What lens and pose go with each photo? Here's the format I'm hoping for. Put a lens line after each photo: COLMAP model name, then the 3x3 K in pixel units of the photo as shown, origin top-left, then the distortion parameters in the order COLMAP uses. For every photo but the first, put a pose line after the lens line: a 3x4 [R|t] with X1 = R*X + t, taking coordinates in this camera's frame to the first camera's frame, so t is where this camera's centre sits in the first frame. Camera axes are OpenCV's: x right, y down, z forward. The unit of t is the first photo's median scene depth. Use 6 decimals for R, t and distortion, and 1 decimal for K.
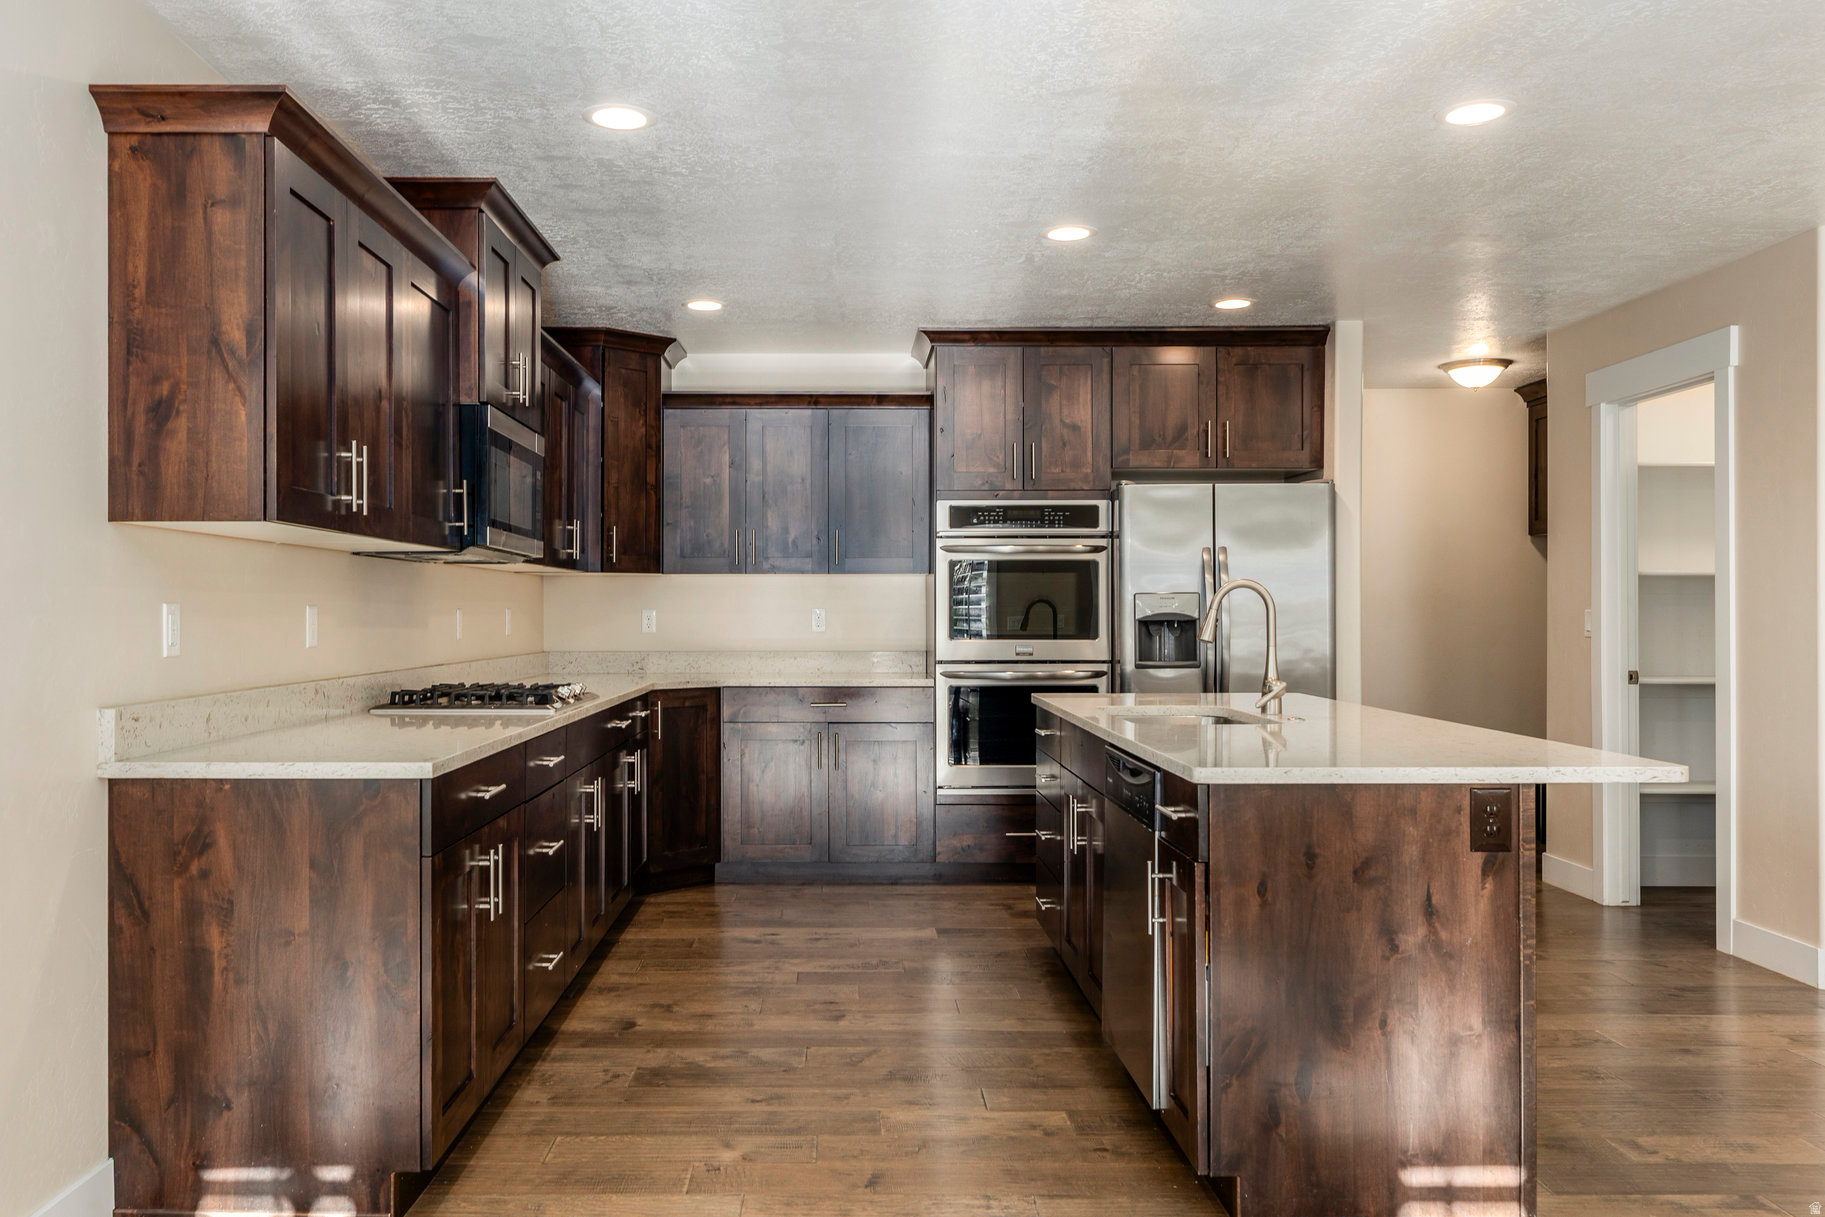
lens RADIAL K [[1413.1, 0, 844.2], [0, 1413.1, 609.9], [0, 0, 1]] dist [-0.005145, 0.004793]
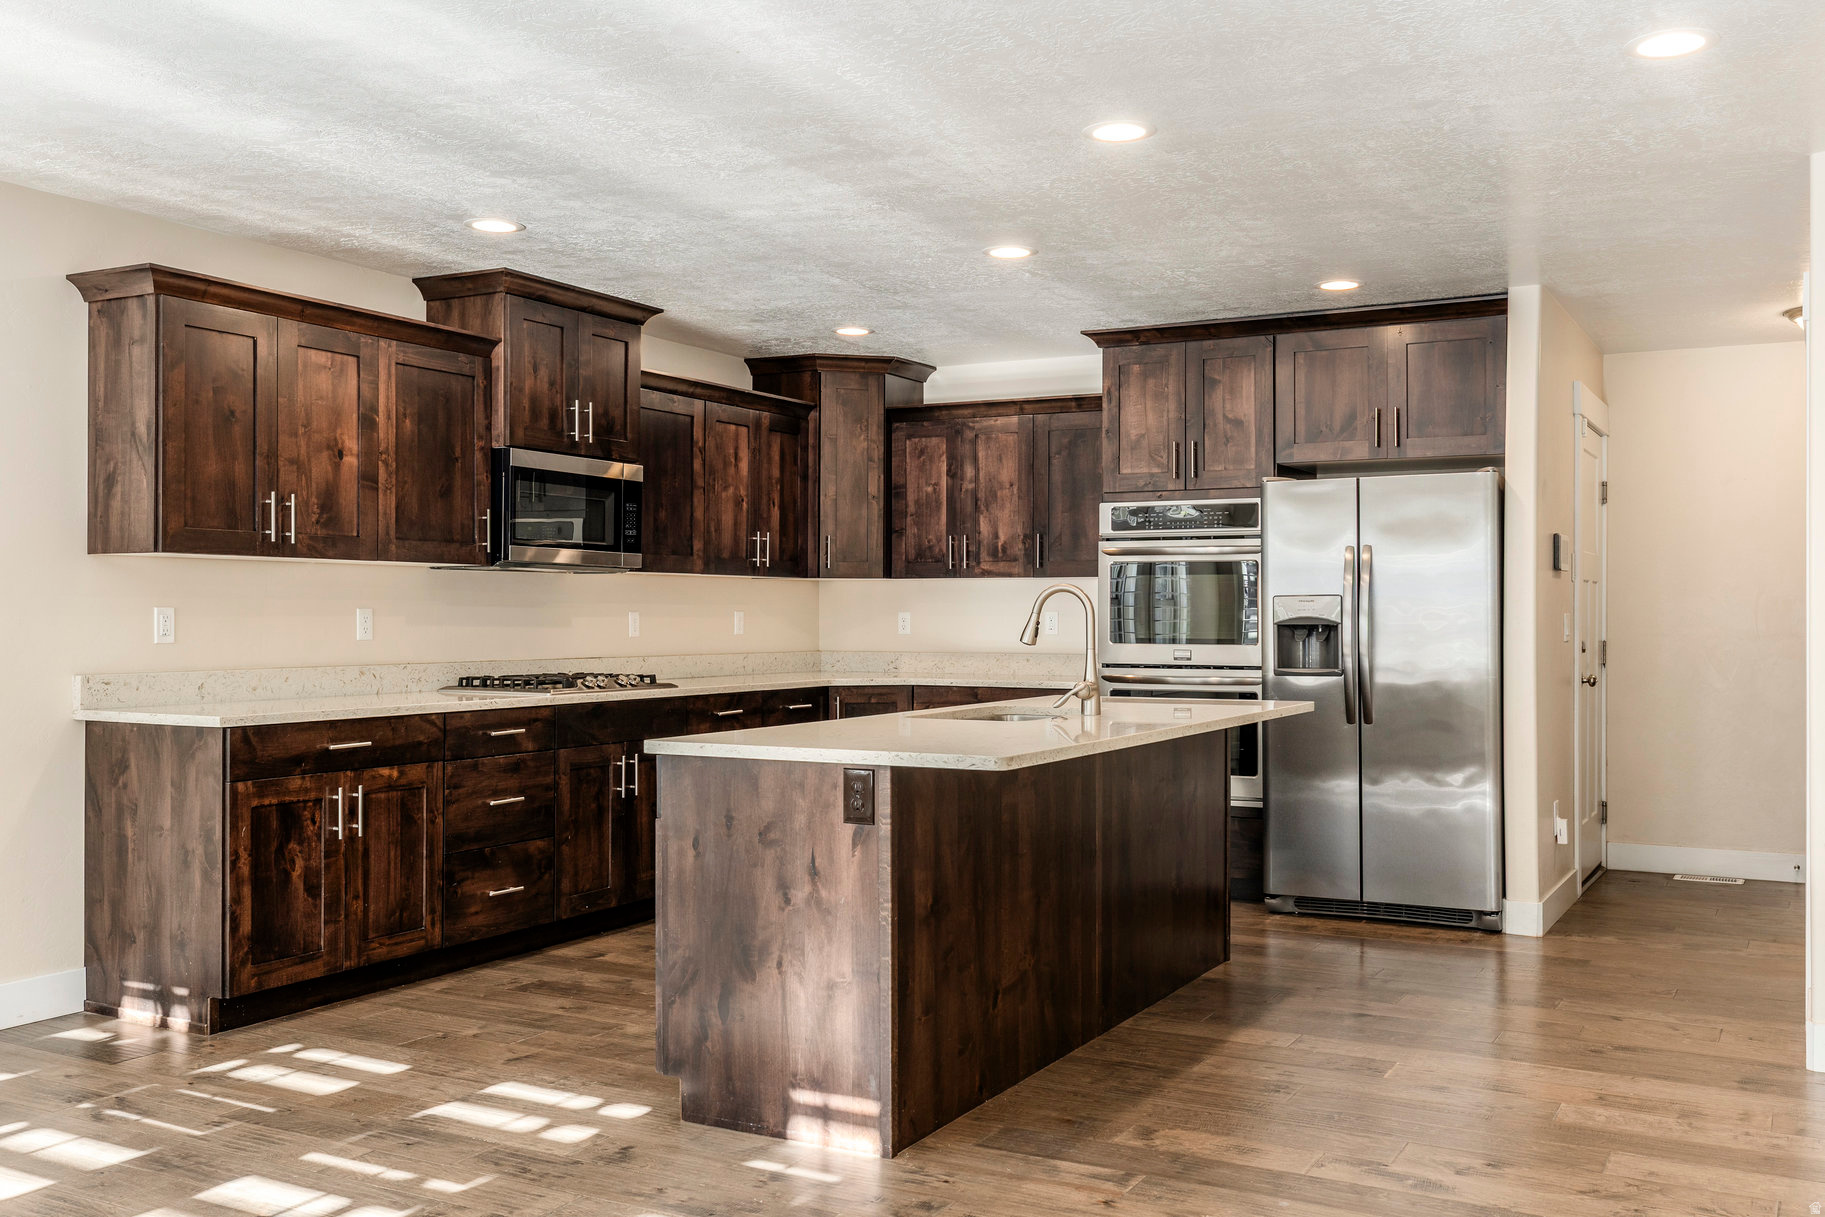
lens RADIAL K [[1591.0, 0, 916.0], [0, 1591.0, 613.9], [0, 0, 1]] dist [-0.003934, 0.020251]
pose [[0.888002, 0.002479, -0.459833, 0.901700], [-0.002062, 0.999997, 0.001407, -0.001484], [0.459835, -0.000301, 0.888004, -0.105725]]
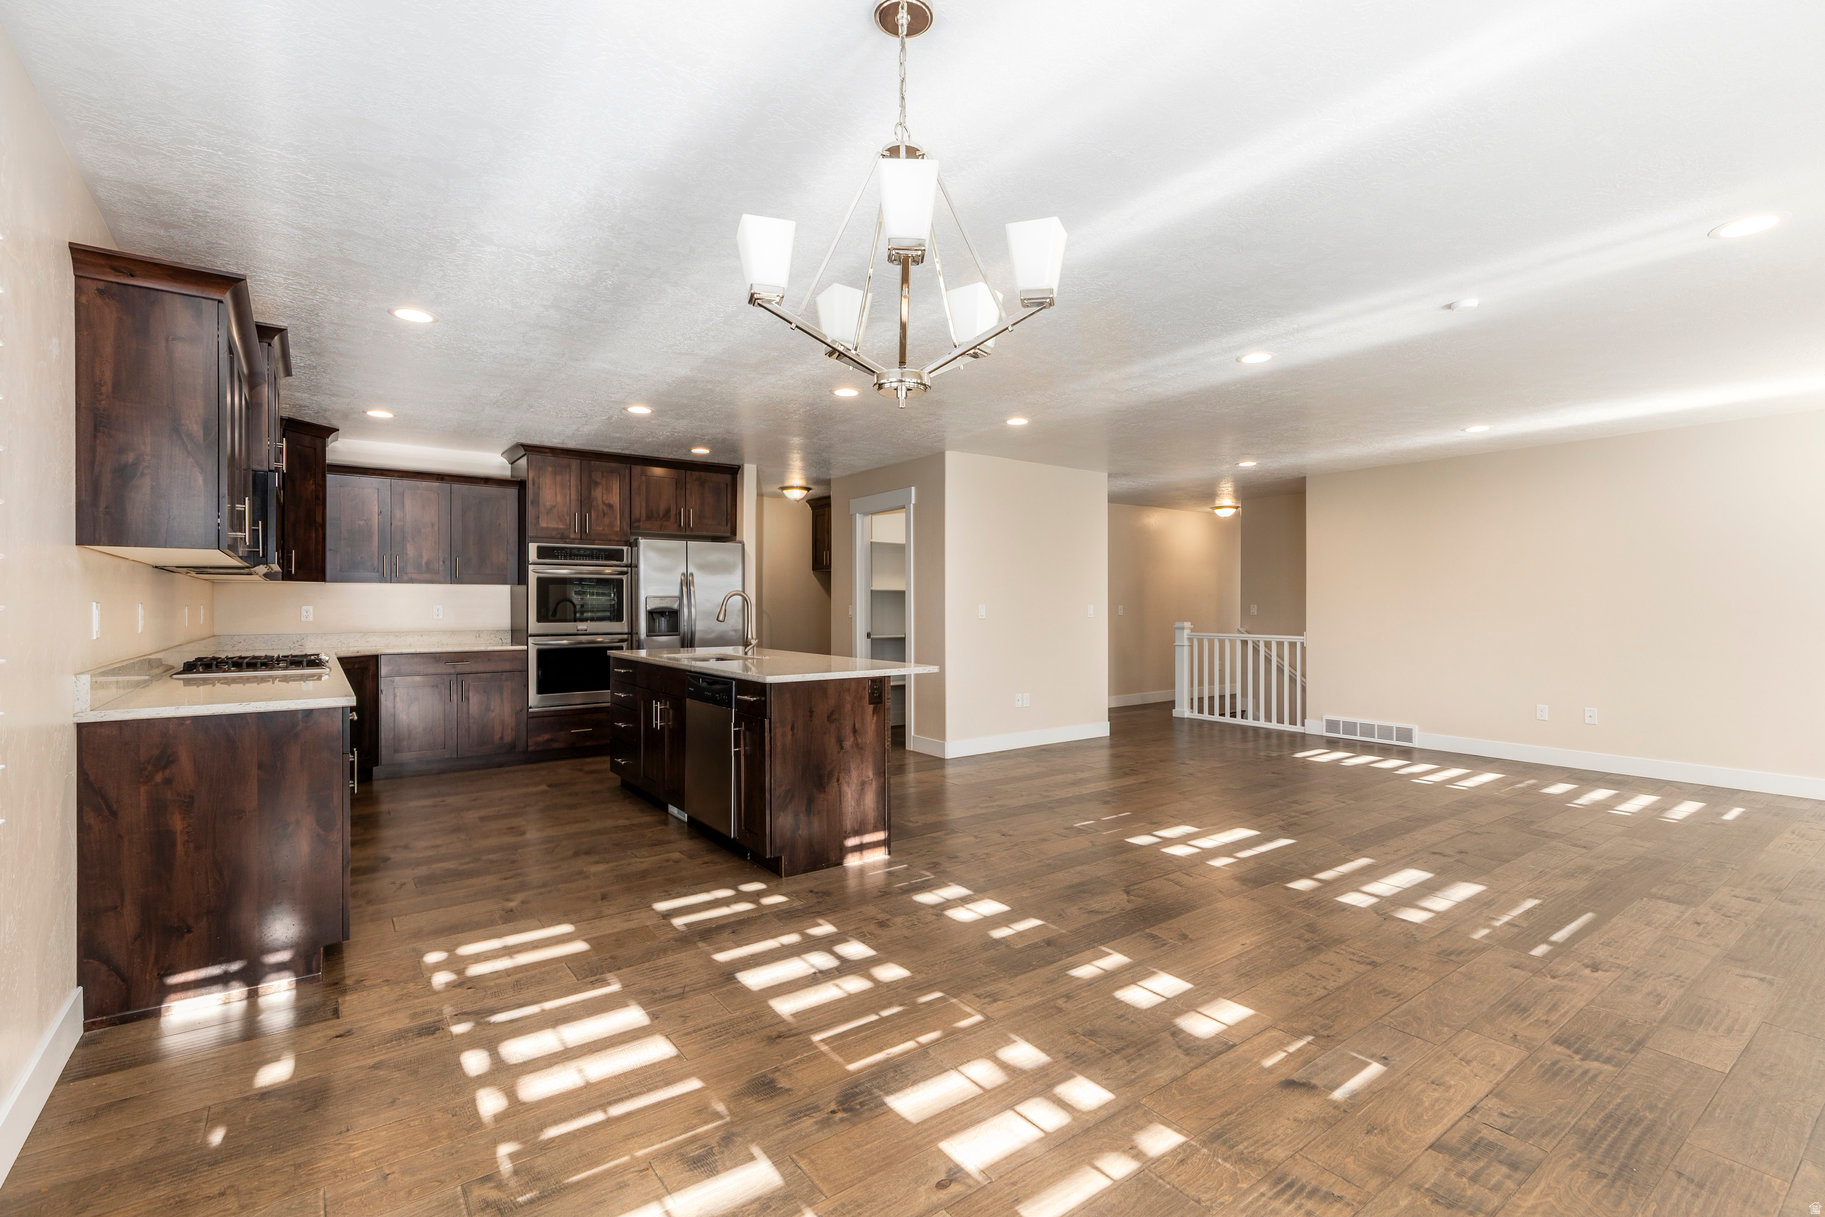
lens RADIAL K [[799.6, 0, 905.4], [0, 799.6, 603.7], [0, 0, 1]] dist [-0.000415, -0.000302]
pose [[0.809684, 0.001373, 0.586865, -0.262148], [-0.000514, 0.999999, -0.001631, -0.001610], [-0.586866, 0.001019, 0.809683, -0.130940]]
